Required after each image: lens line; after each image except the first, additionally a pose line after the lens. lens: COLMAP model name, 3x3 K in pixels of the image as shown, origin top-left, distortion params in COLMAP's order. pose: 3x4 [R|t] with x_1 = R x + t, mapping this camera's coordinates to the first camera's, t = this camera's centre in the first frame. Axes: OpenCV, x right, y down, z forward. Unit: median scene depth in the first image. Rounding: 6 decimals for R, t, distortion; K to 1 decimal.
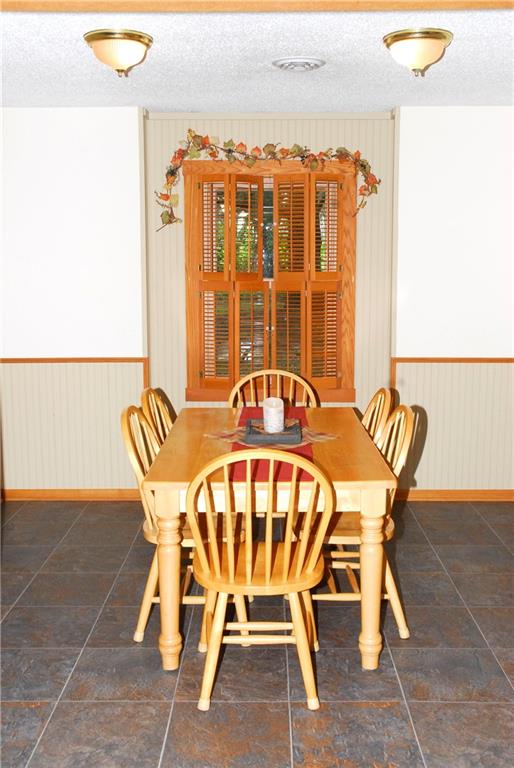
lens RADIAL K [[845.2, 0, 257.0], [0, 845.2, 384.0], [0, 0, 1]] dist [-0.013531, 0.011771]
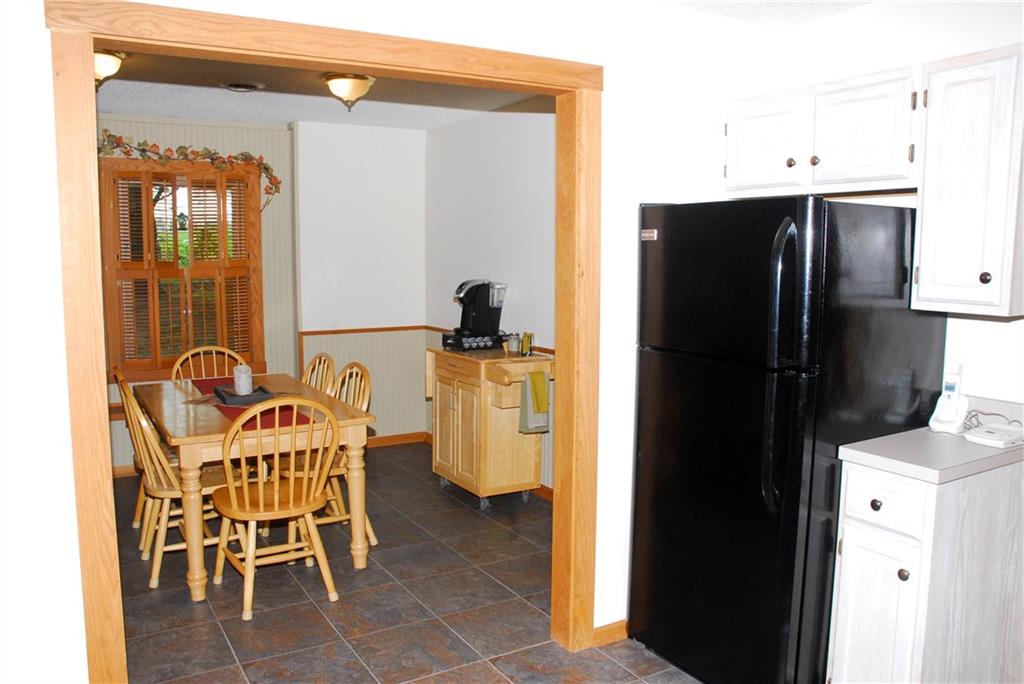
lens RADIAL K [[798.4, 0, 512.0], [0, 798.4, 342.0], [0, 0, 1]] dist [-0.177402, 0.168836]
pose [[0.855607, -0.056642, 0.514518, -0.150890], [0.073071, 0.997258, -0.011727, 0.016890], [-0.512443, 0.047630, 0.857400, -0.082658]]
